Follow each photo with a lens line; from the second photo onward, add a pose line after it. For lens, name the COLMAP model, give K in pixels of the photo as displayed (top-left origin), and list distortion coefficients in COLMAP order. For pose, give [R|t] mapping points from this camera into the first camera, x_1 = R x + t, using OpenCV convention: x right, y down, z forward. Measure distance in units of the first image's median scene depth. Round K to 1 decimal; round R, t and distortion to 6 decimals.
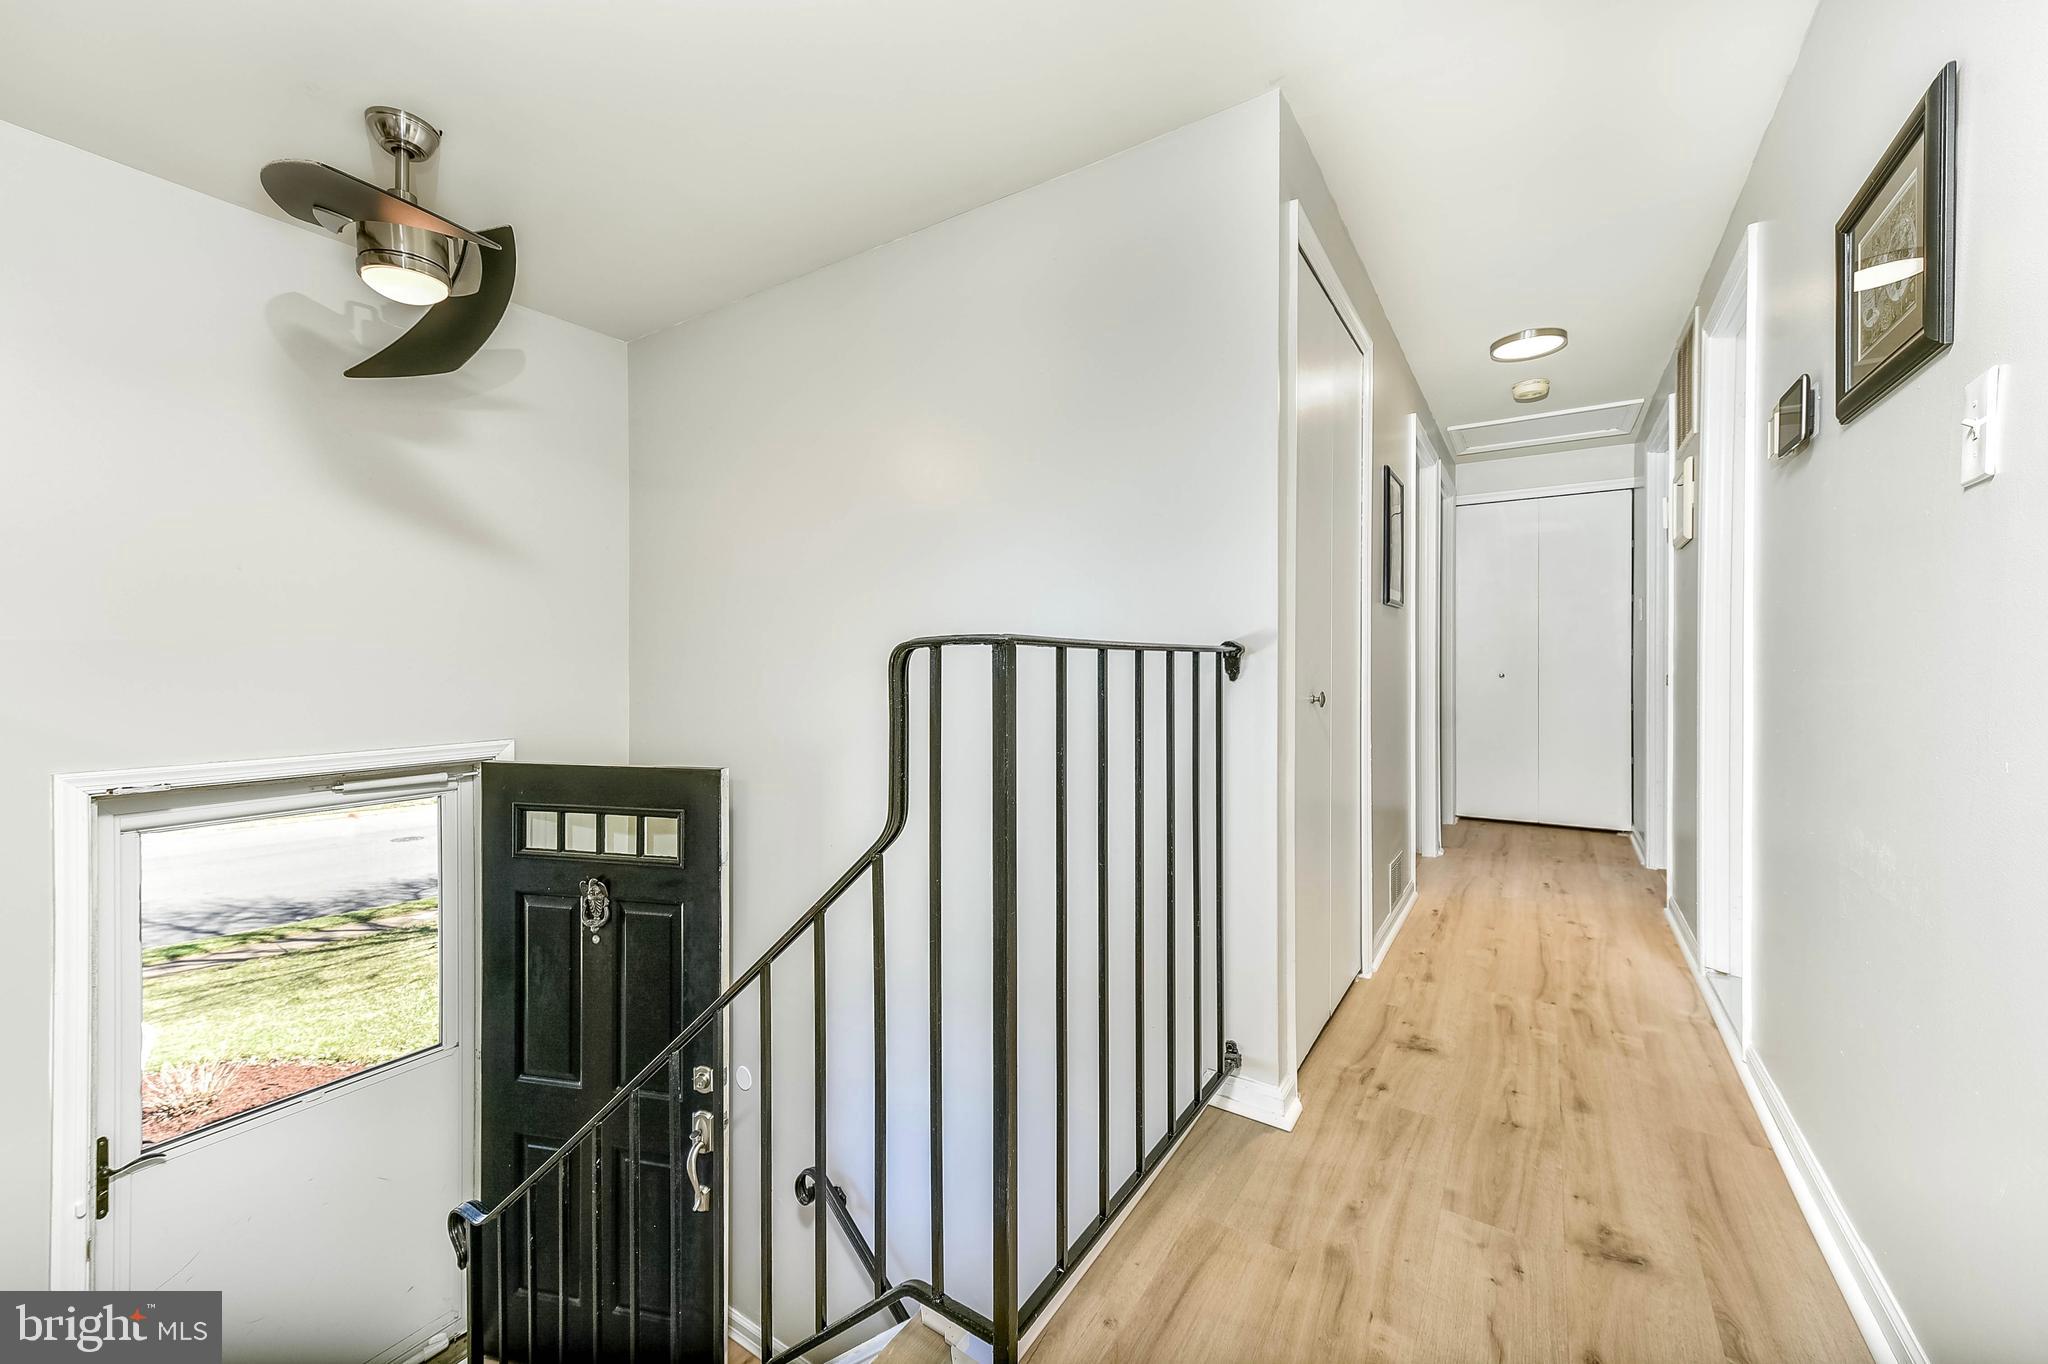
lens RADIAL K [[816.9, 0, 1019.8], [0, 816.9, 663.1], [0, 0, 1]] dist [0.014535, 0.000178]
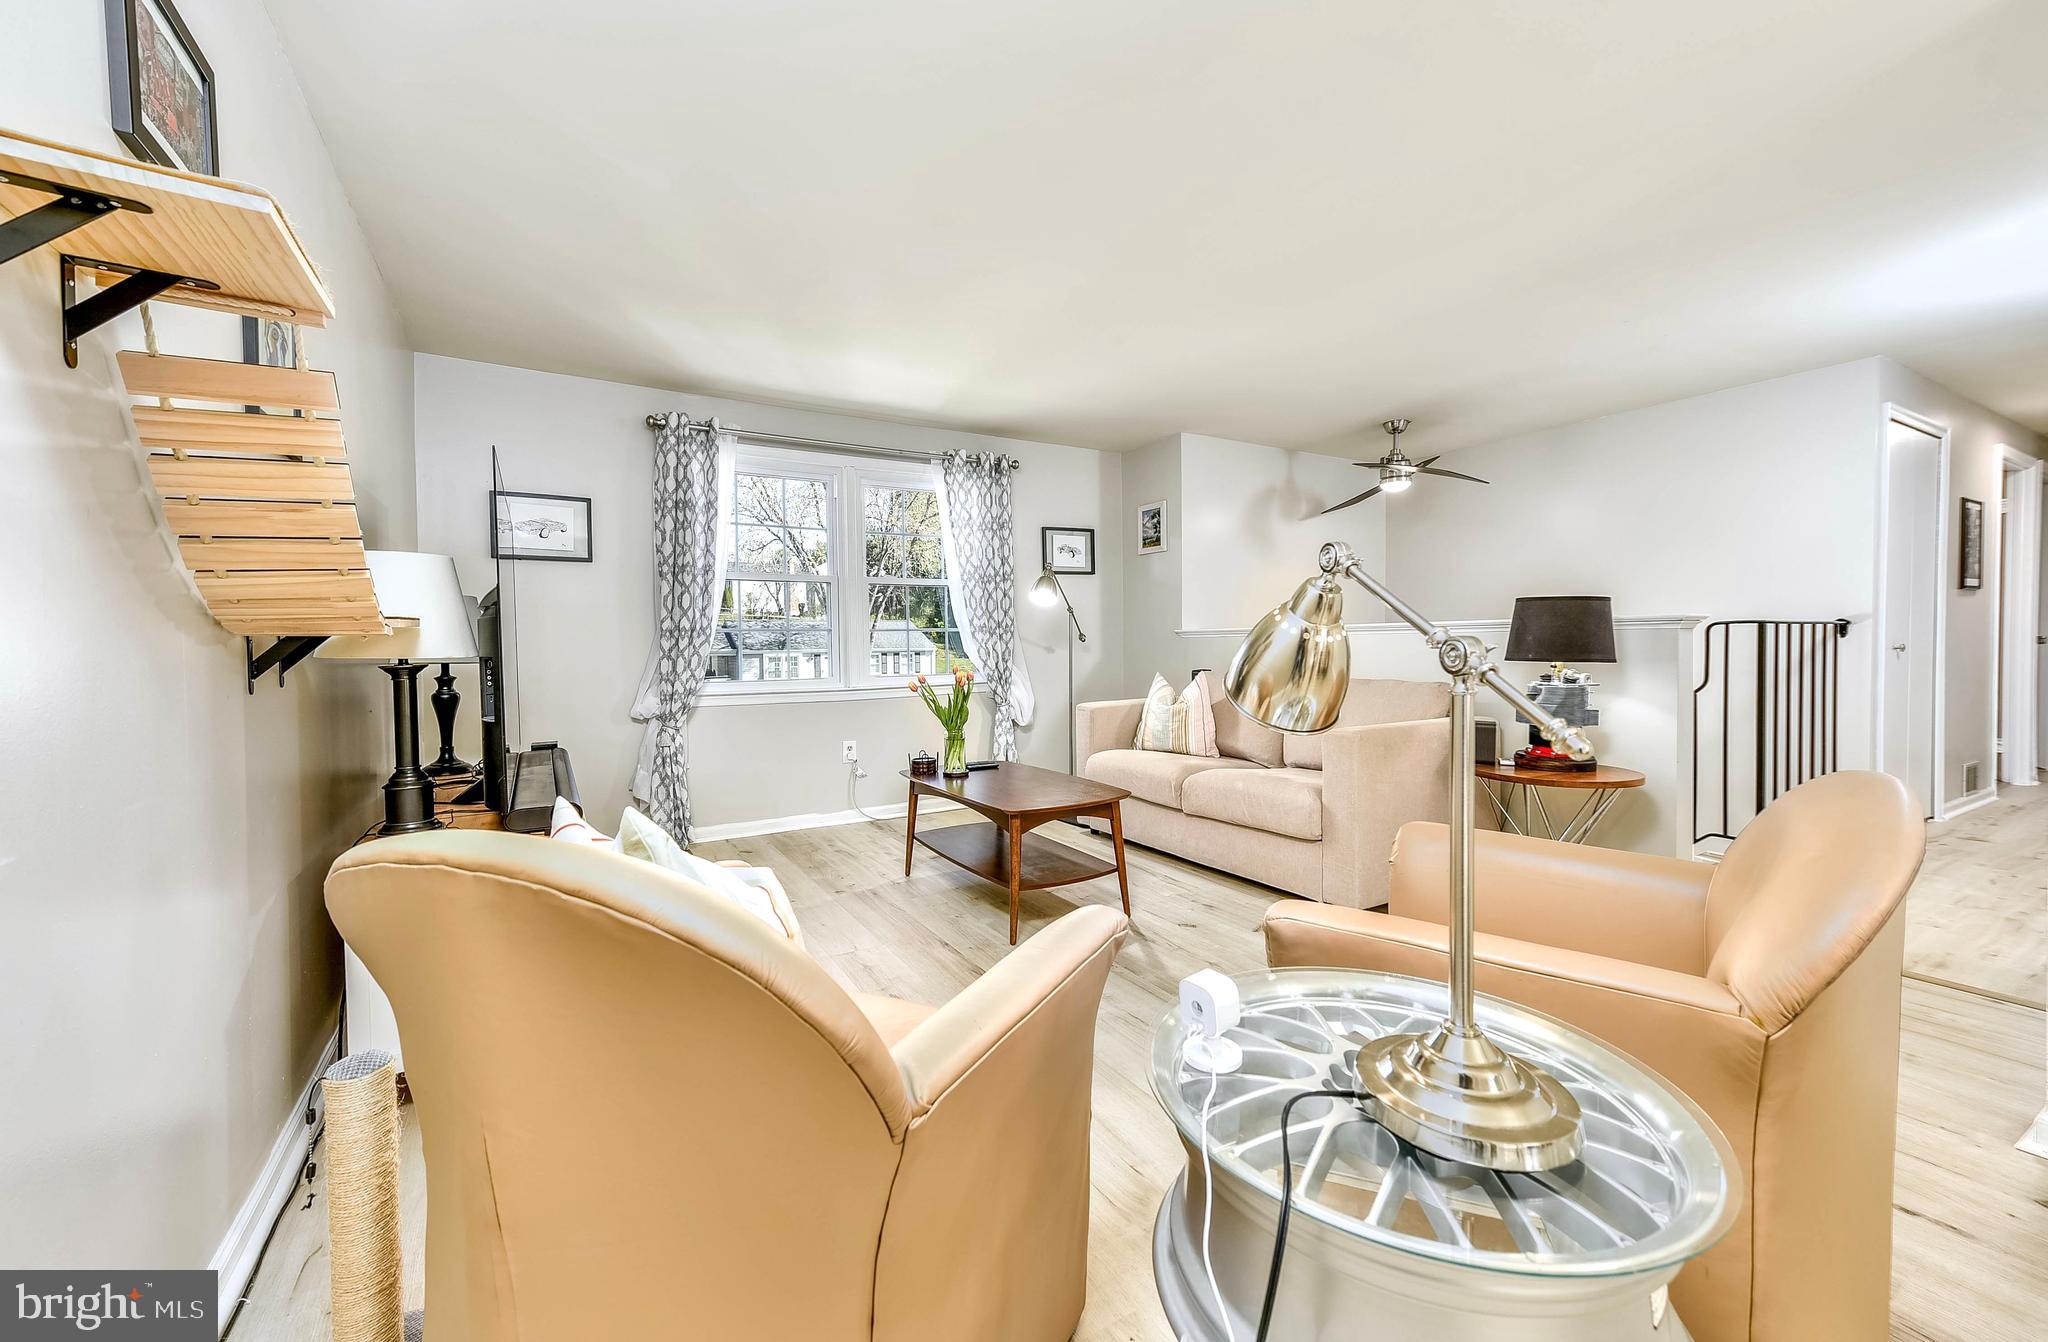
lens RADIAL K [[824.1, 0, 1024.0], [0, 824.1, 671.0], [0, 0, 1]] dist [-0.000004, 0.000133]
pose [[0.891766, 0.000000, -0.452498, -0.624549], [0.014675, 0.999474, 0.028920, 0.015372], [0.452259, -0.032430, 0.891297, -1.755531]]
